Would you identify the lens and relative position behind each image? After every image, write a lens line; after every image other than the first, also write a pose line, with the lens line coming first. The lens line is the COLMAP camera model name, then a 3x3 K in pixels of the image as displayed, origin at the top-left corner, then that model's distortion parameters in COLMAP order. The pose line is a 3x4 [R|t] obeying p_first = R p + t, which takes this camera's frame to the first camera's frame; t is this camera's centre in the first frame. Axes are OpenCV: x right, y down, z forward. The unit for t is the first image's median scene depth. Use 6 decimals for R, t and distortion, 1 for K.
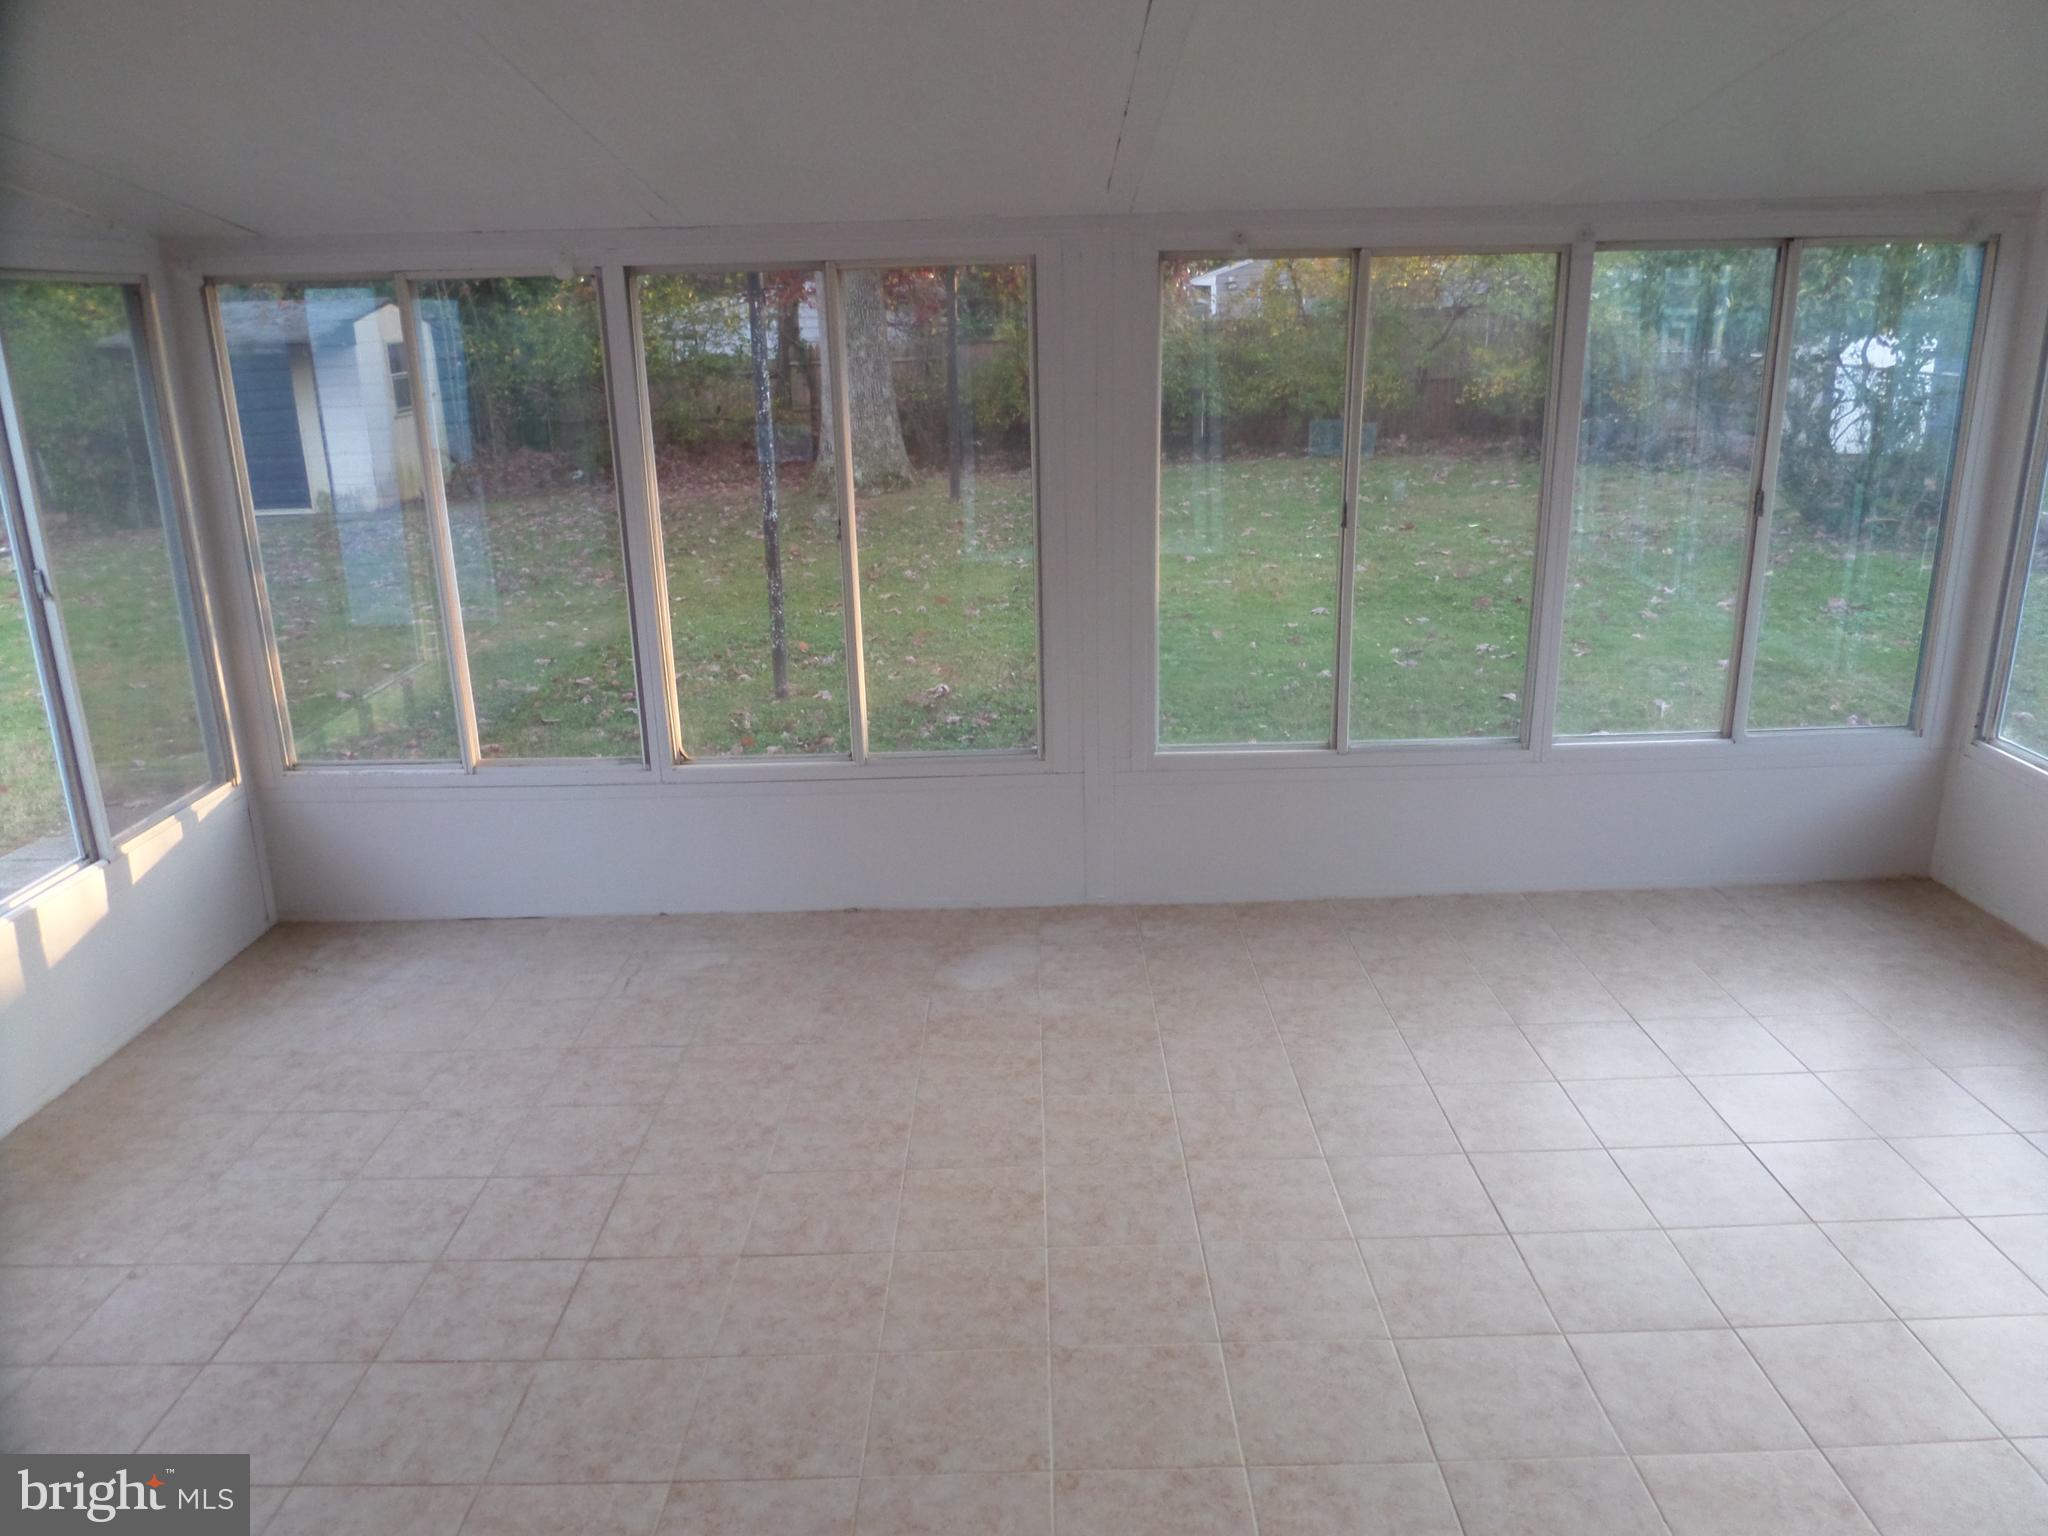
lens RADIAL K [[1481.1, 0, 1032.7], [0, 1481.1, 774.3], [0, 0, 1]] dist [-0.015277, -0.005481]
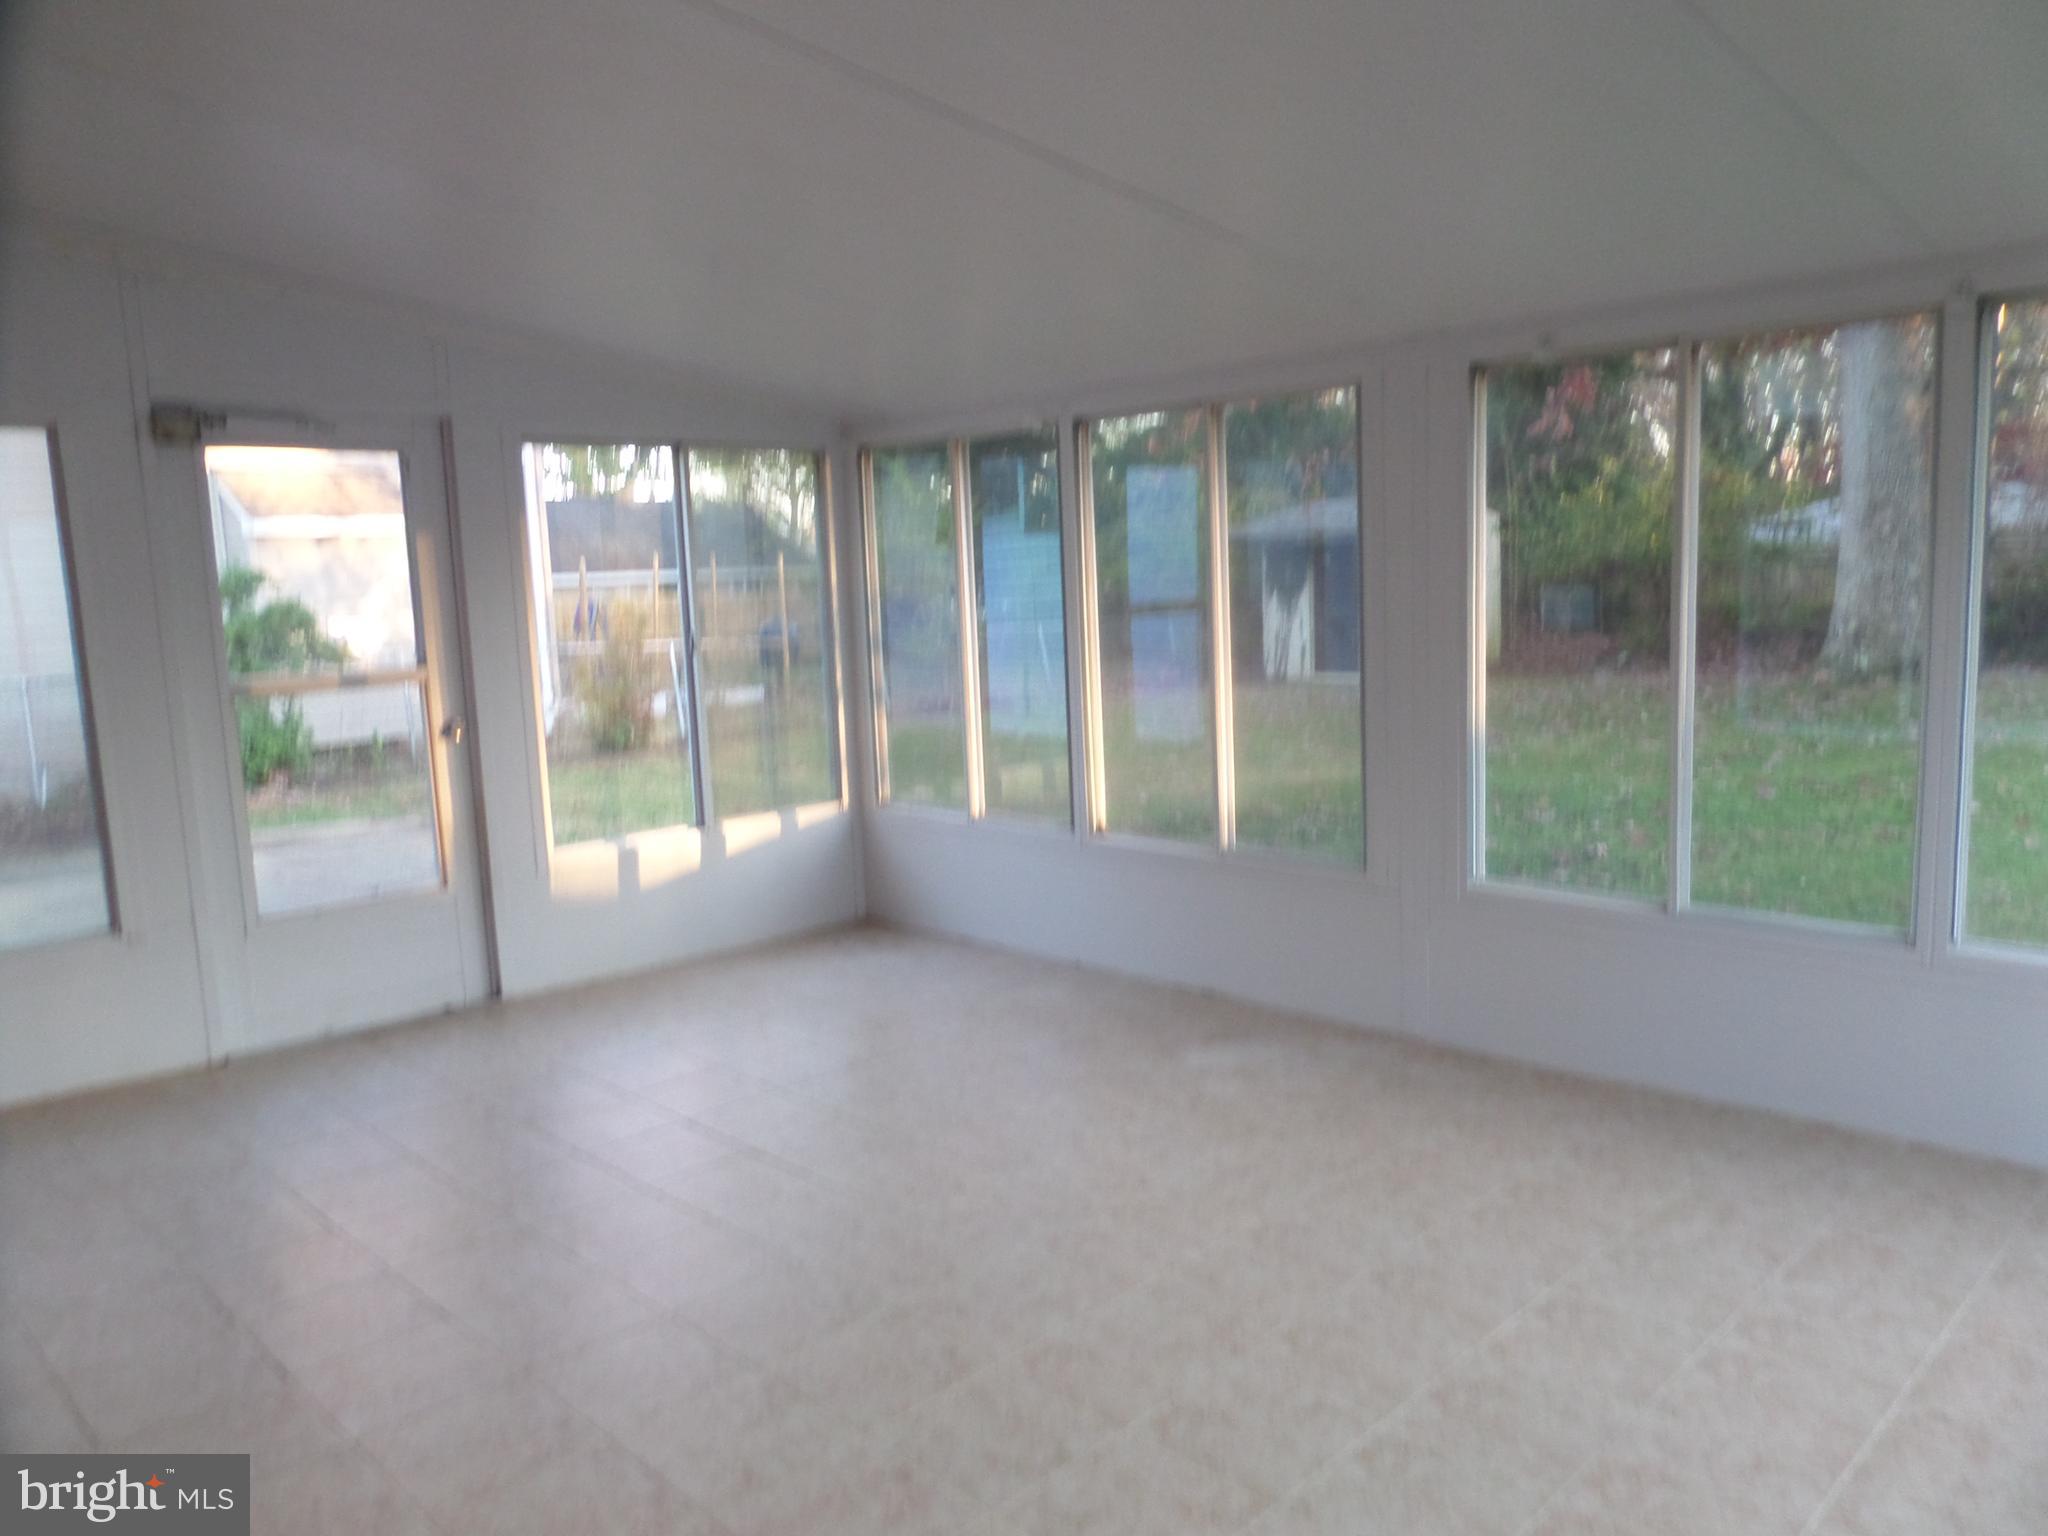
lens RADIAL K [[1481.1, 0, 1032.7], [0, 1481.1, 774.3], [0, 0, 1]] dist [-0.015277, -0.005481]
pose [[0.702530, 0.093036, -0.705547, 0.547804], [-0.184957, 0.981219, -0.054779, 0.020222], [0.687199, 0.168980, 0.706543, 0.136816]]
